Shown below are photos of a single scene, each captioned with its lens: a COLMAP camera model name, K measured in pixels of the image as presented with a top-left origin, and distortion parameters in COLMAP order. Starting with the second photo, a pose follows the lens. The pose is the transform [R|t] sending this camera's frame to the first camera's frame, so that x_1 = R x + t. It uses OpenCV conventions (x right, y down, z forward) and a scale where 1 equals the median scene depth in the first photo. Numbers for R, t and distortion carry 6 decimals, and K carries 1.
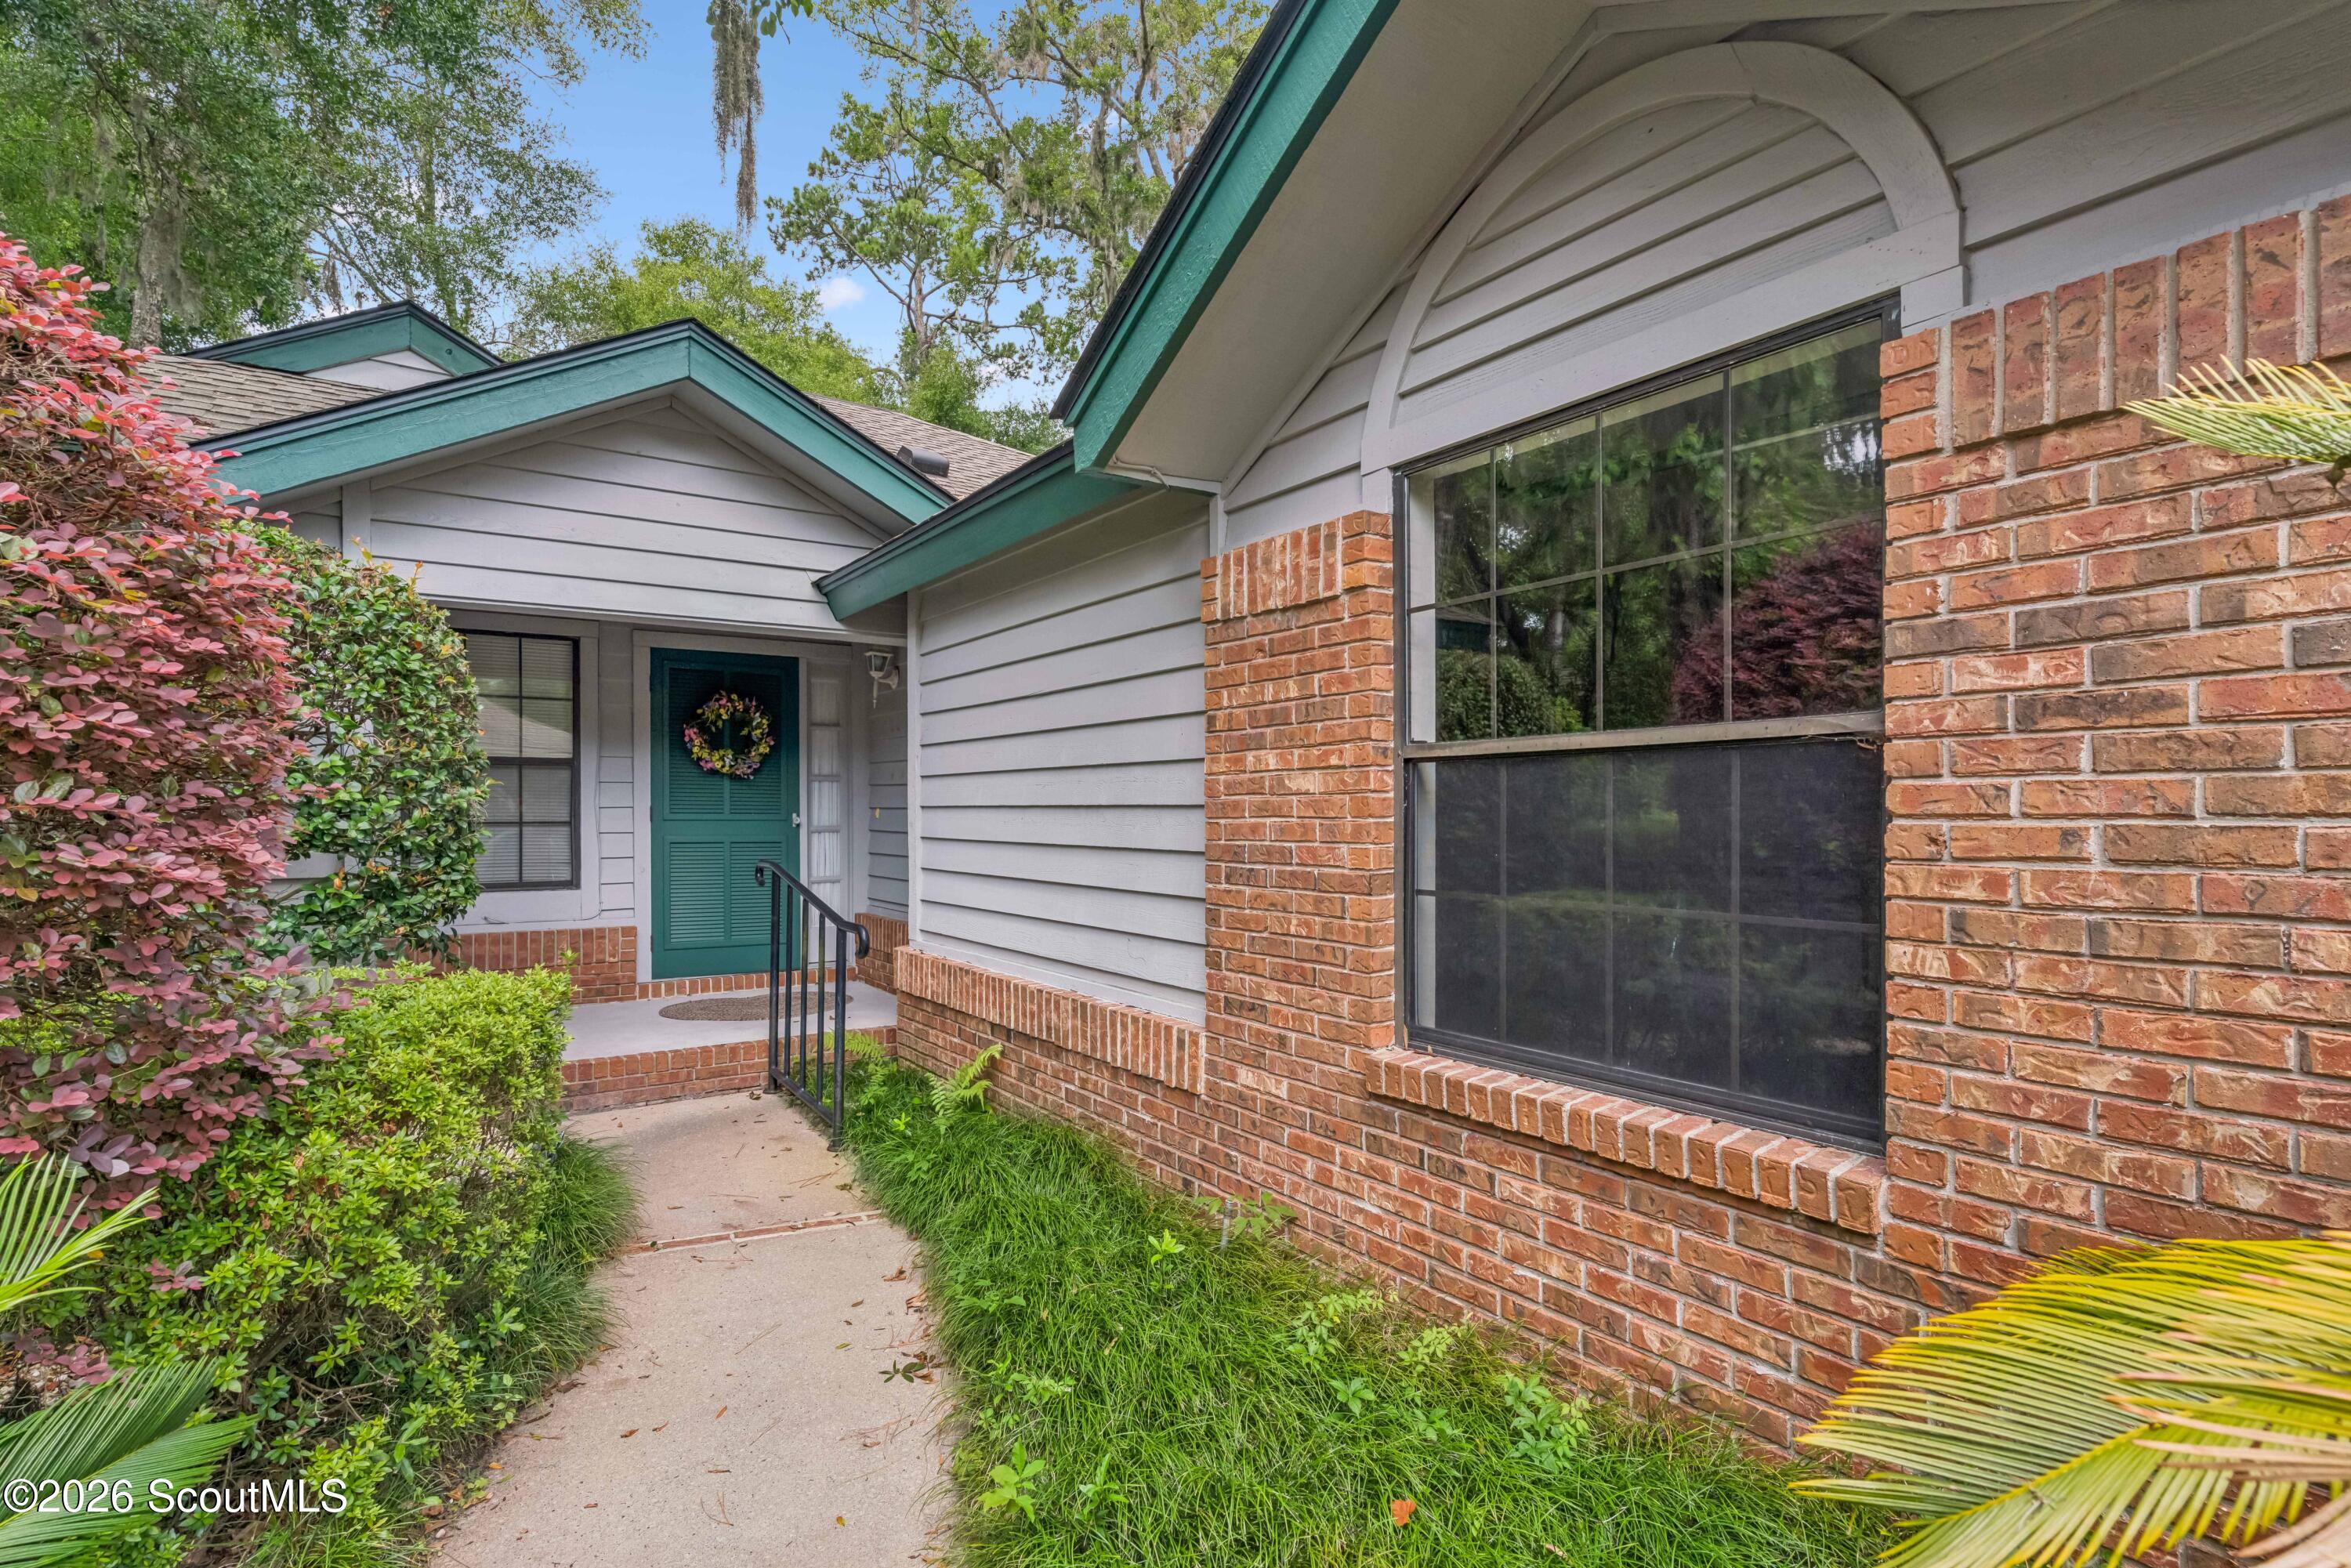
lens RADIAL K [[1127.4, 0, 1163.8], [0, 1127.4, 800.4], [0, 0, 1]] dist [0.005982, 0.000257]
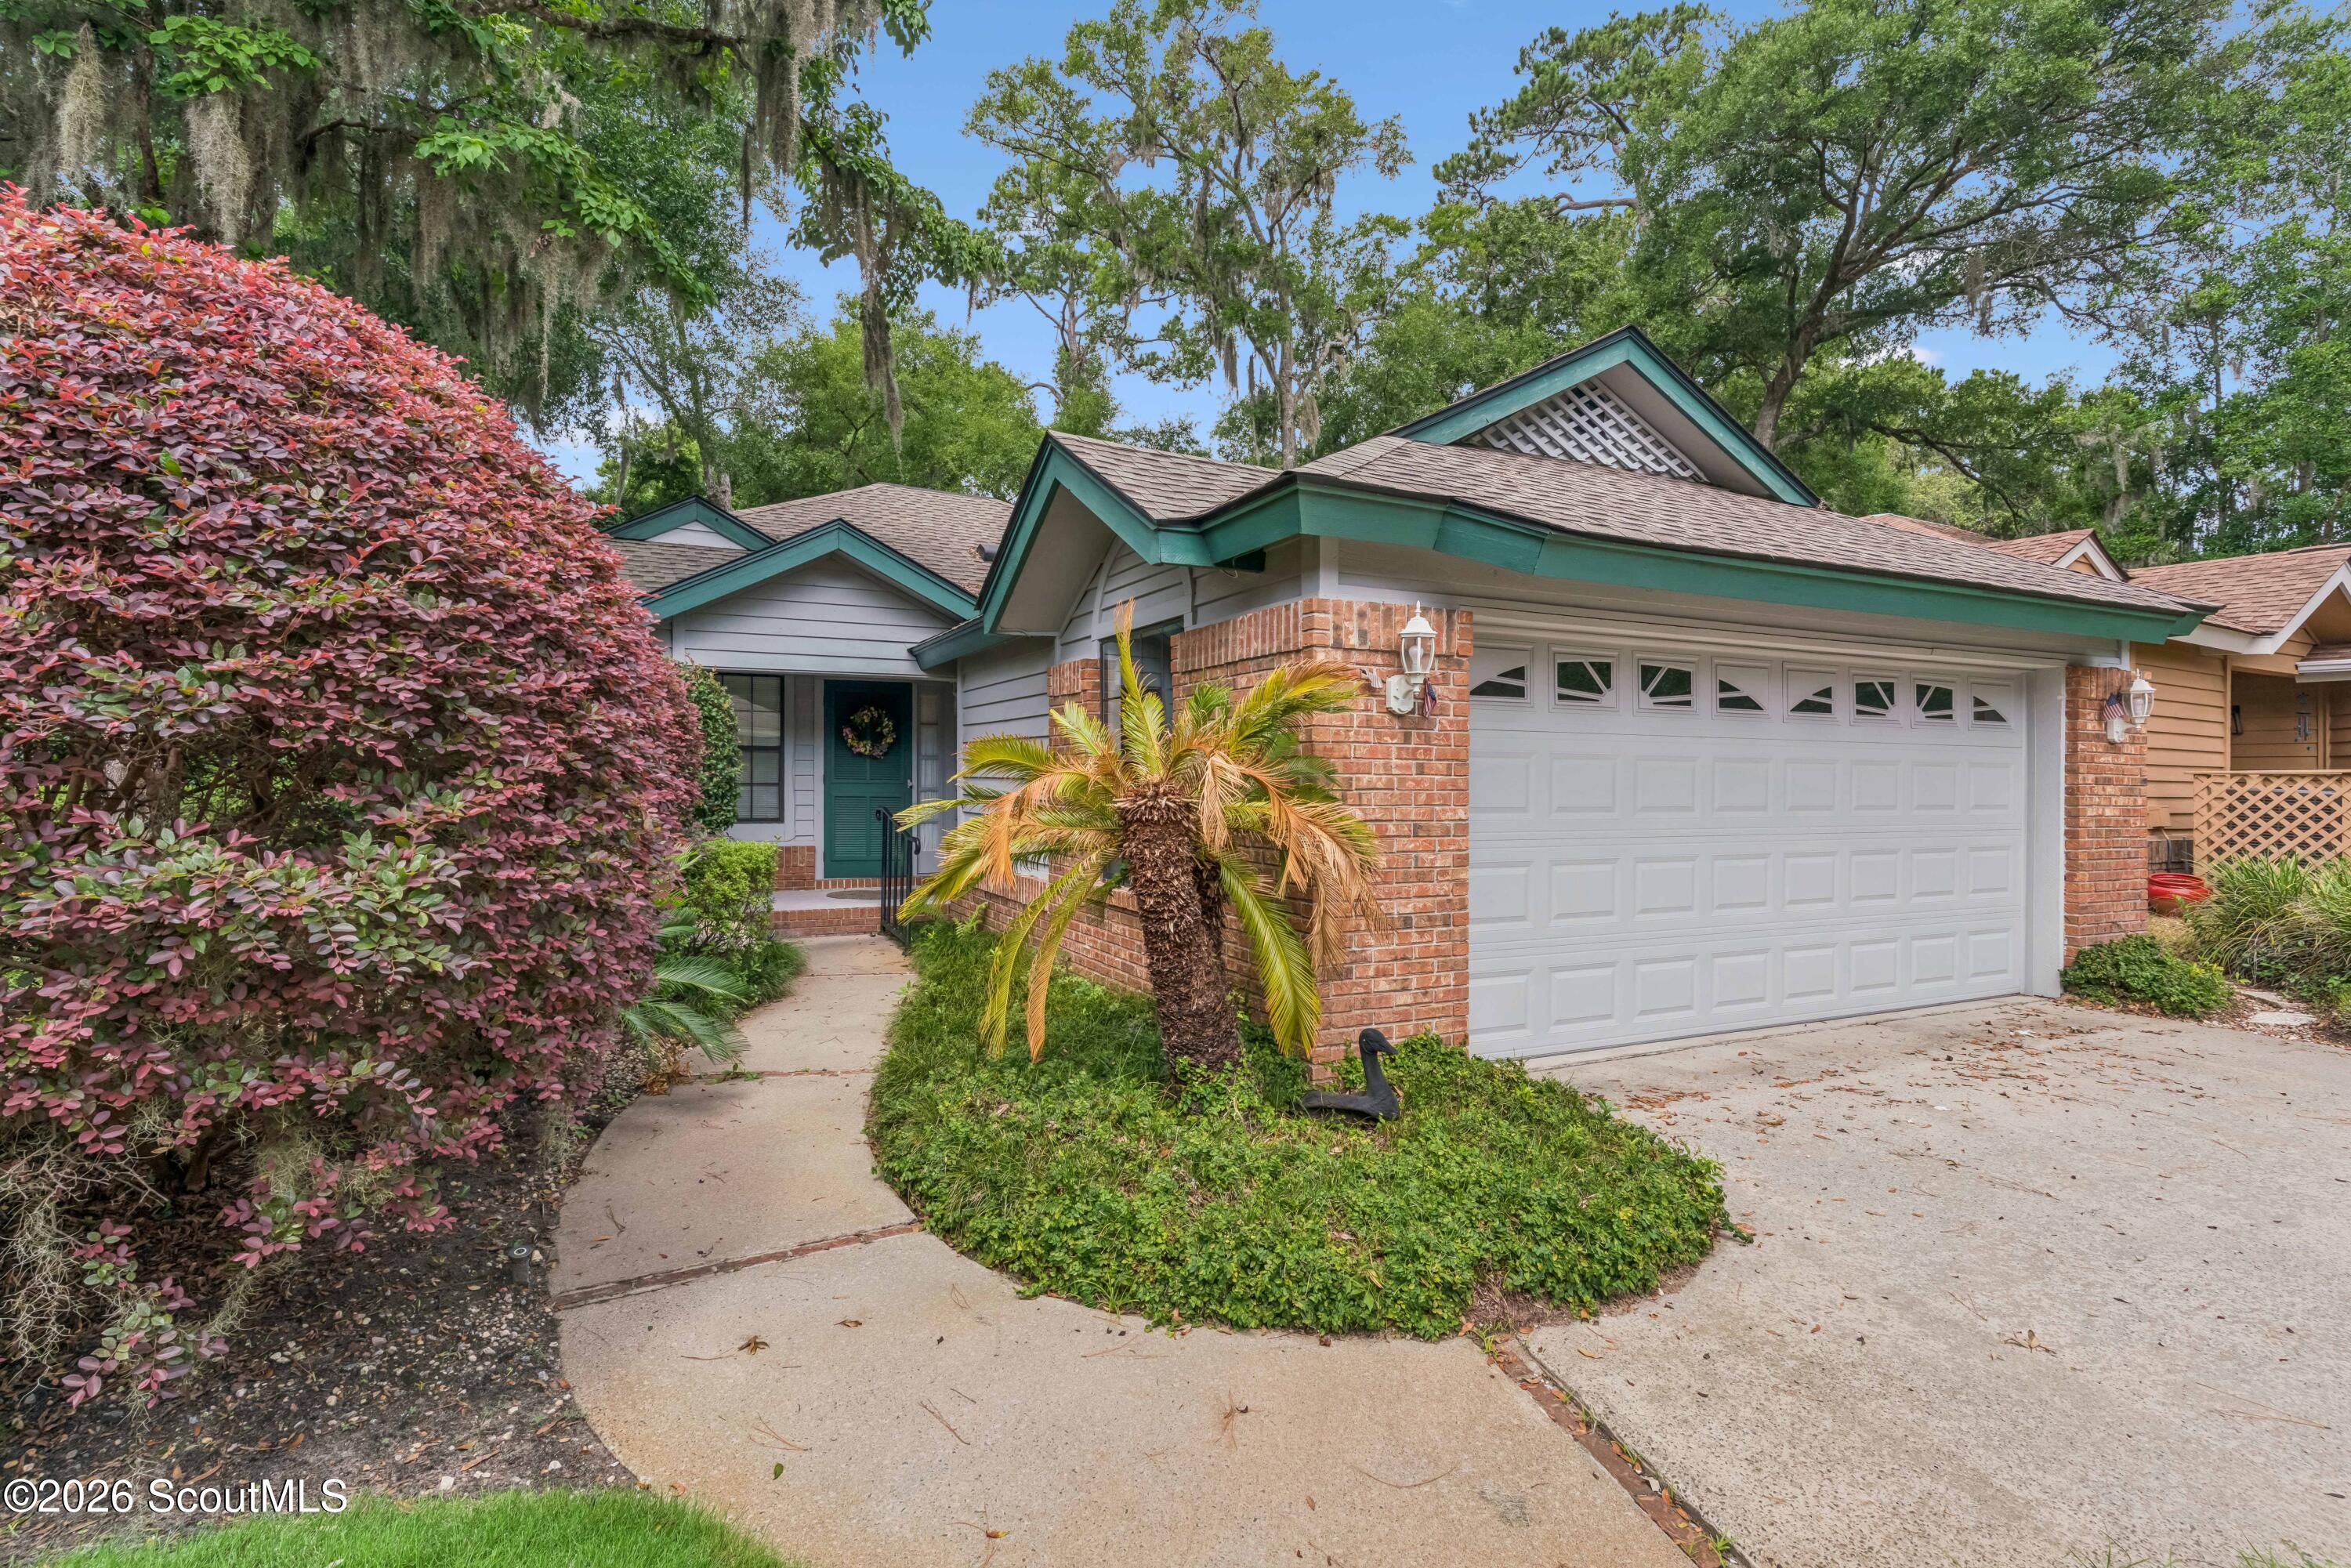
lens RADIAL K [[1113.1, 0, 1159.0], [0, 1113.1, 778.5], [0, 0, 1]] dist [0.003232, 0.001702]
pose [[0.987846, 0.010484, -0.155079, 0.279360], [-0.008896, 0.999901, 0.010928, -0.011041], [0.155178, -0.009415, 0.987842, -0.528134]]
